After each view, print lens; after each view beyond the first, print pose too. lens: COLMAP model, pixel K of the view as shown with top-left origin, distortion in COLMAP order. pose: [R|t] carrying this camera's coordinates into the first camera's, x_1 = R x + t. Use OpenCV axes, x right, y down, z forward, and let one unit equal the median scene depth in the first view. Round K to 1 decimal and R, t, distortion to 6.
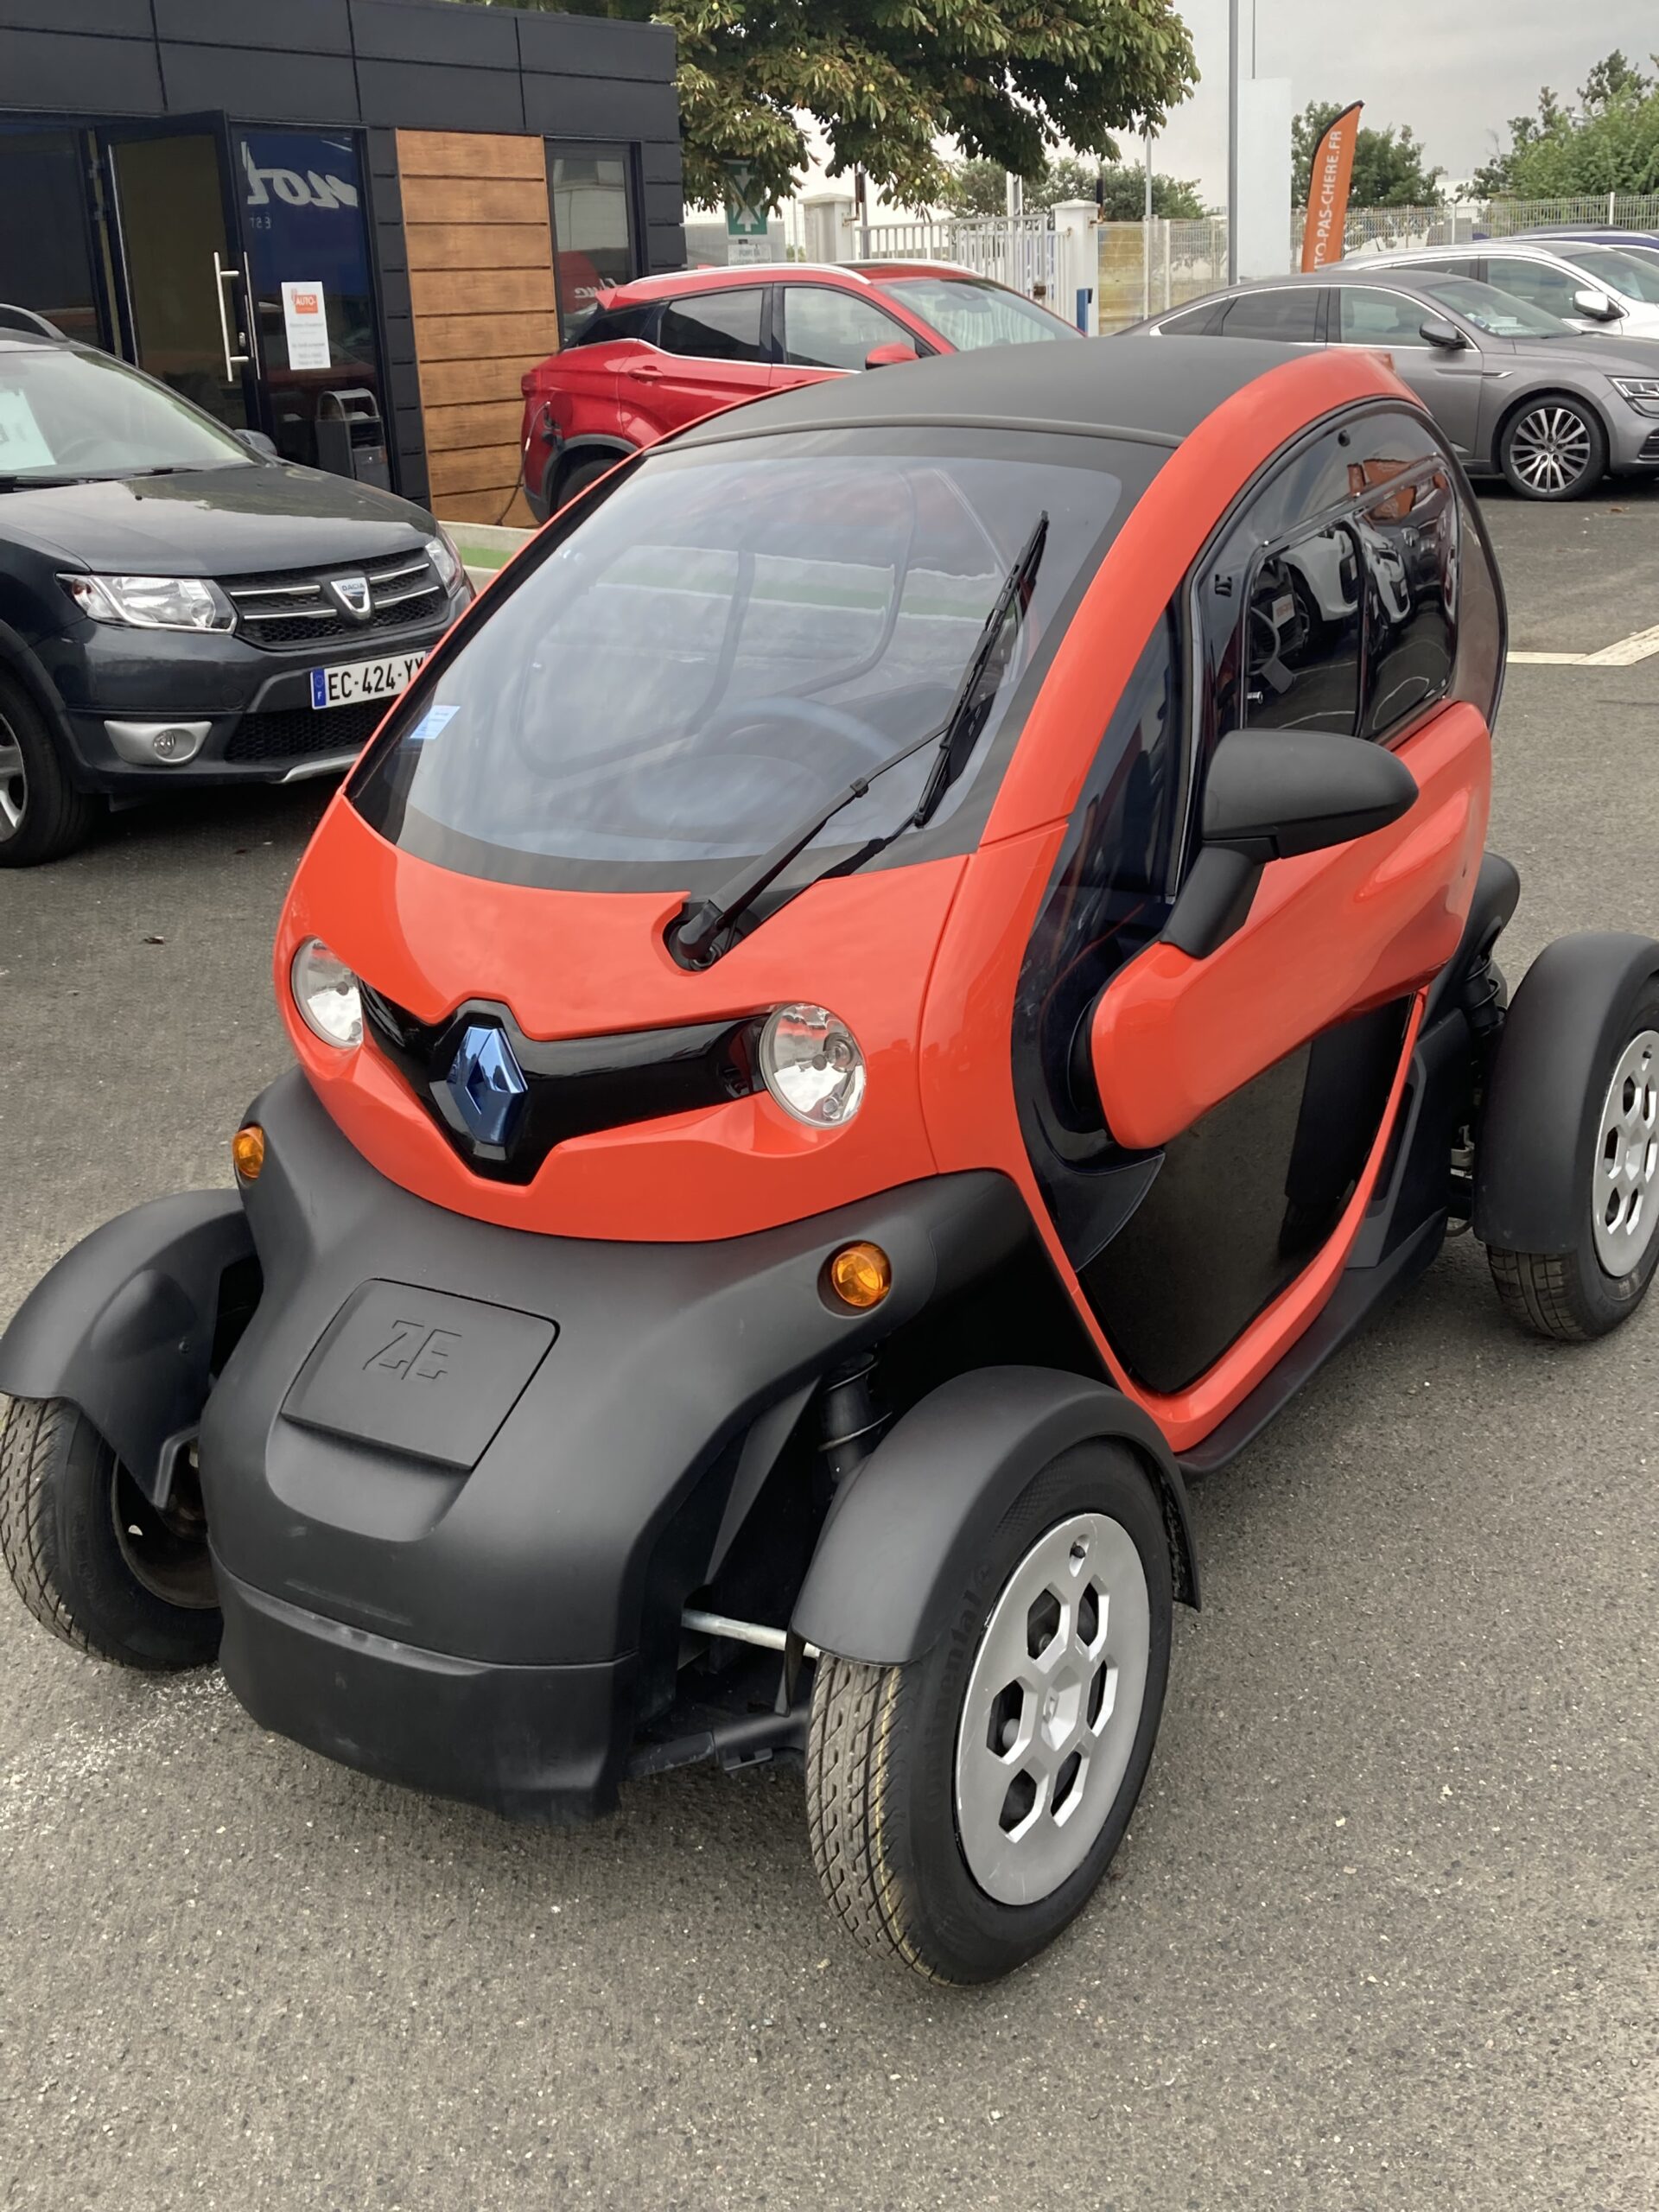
lens RADIAL K [[2568.8, 0, 829.5], [0, 2568.8, 1106.0], [0, 0, 1]] dist [0.011406, 0.015041]
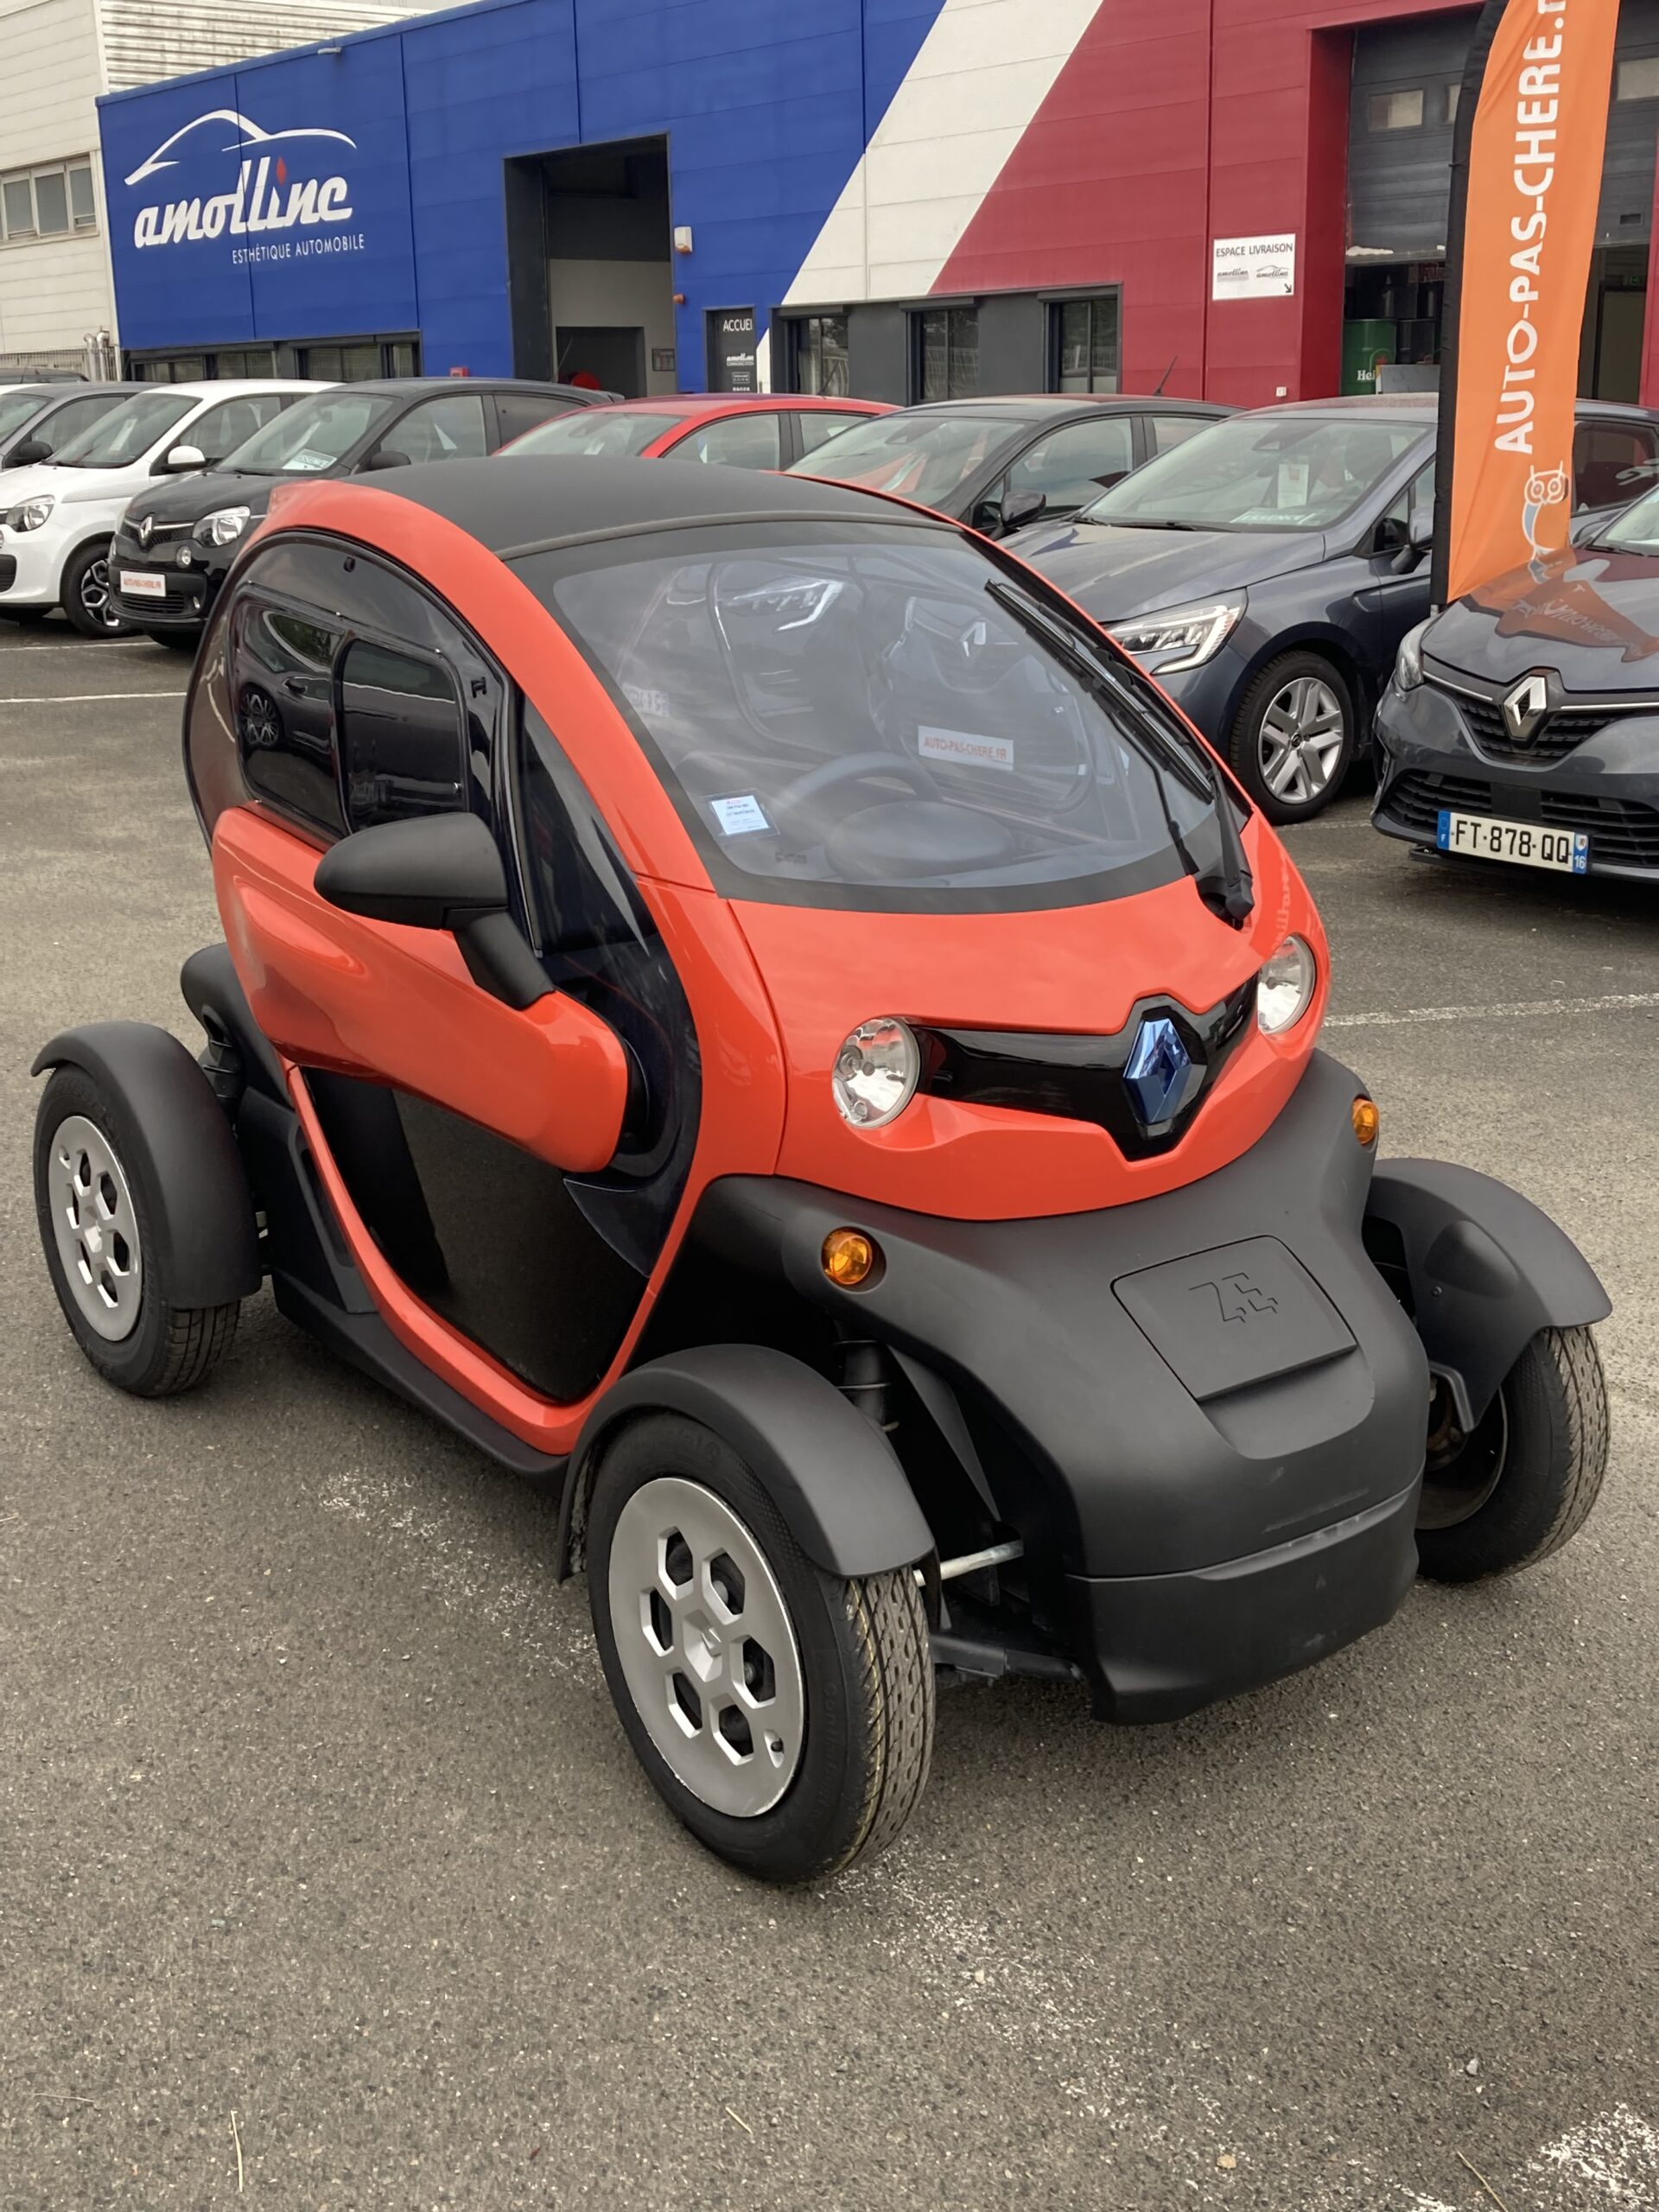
lens RADIAL K [[2568.8, 0, 829.5], [0, 2568.8, 1106.0], [0, 0, 1]] dist [0.011406, 0.015041]
pose [[0.299519, -0.216259, 0.929258, -0.220860], [0.286094, 0.949511, 0.128758, -0.032350], [-0.910186, 0.227289, 0.346267, 0.131523]]
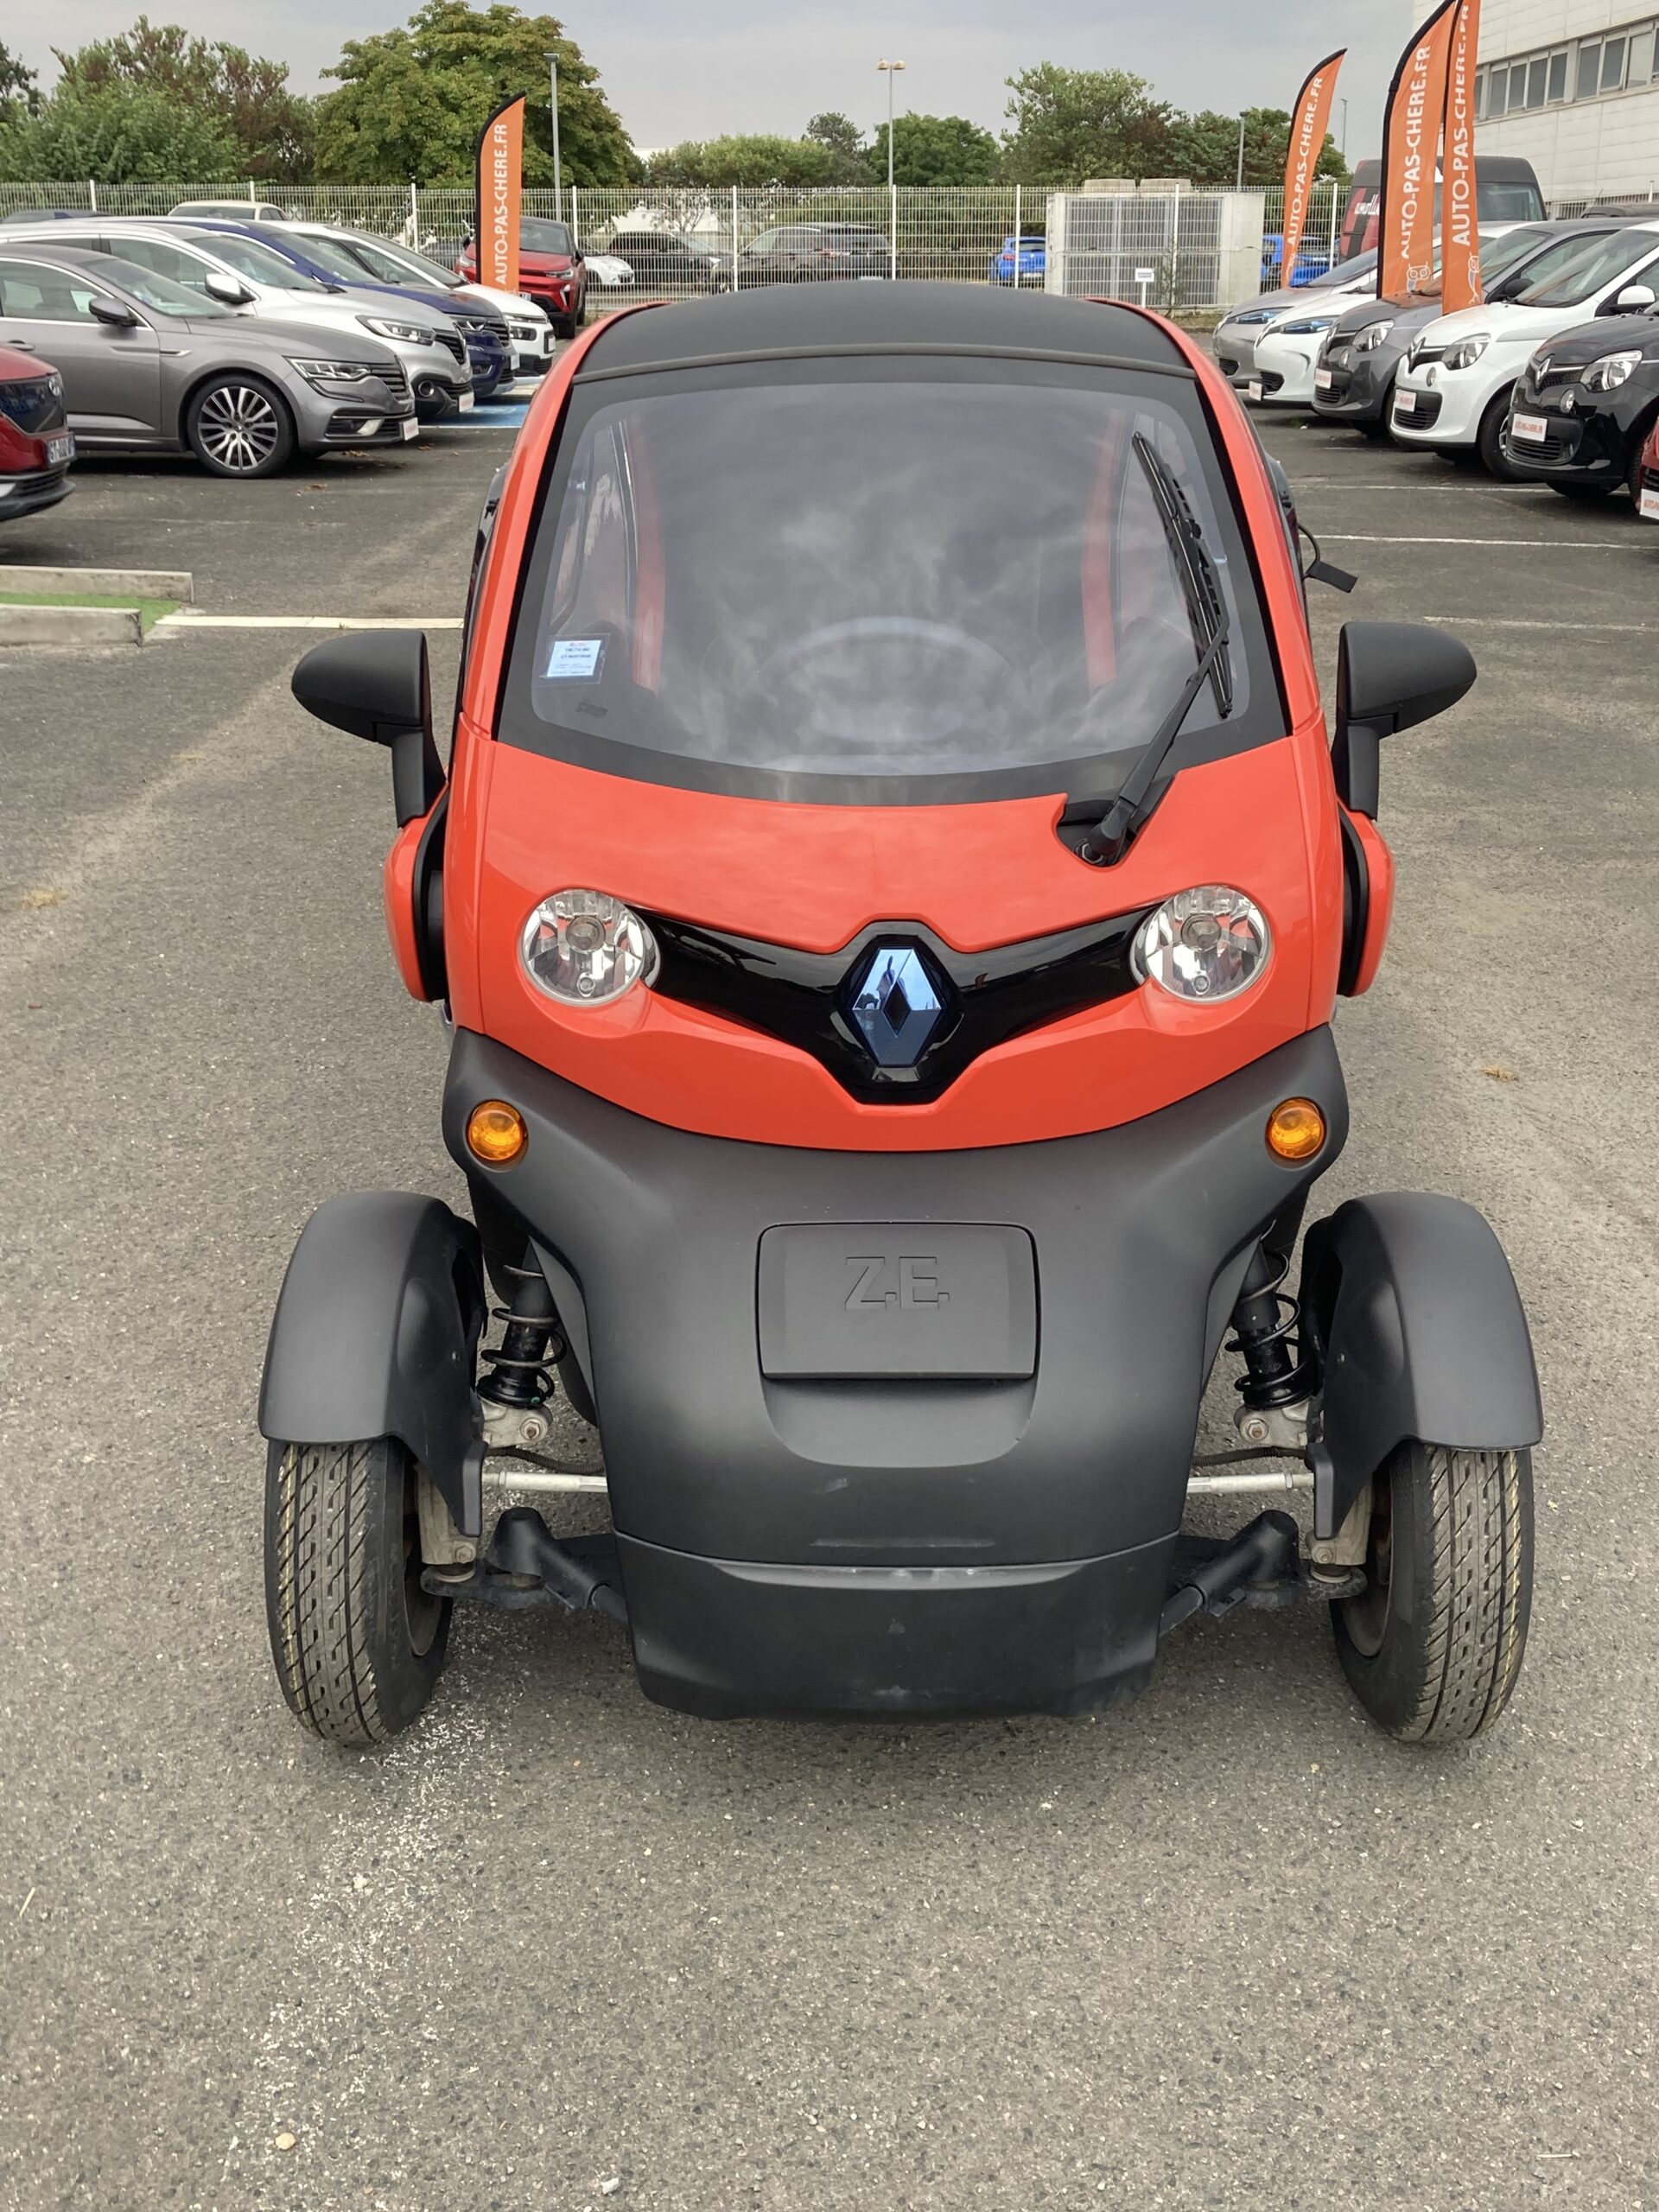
lens RADIAL K [[2556.6, 0, 829.5], [0, 2556.6, 1106.0], [0, 0, 1]] dist [0.009979, -0.009134]
pose [[0.822766, -0.140442, 0.550757, -0.124529], [0.138035, 0.989355, 0.046074, -0.003438], [-0.551365, 0.038116, 0.833393, 0.034967]]
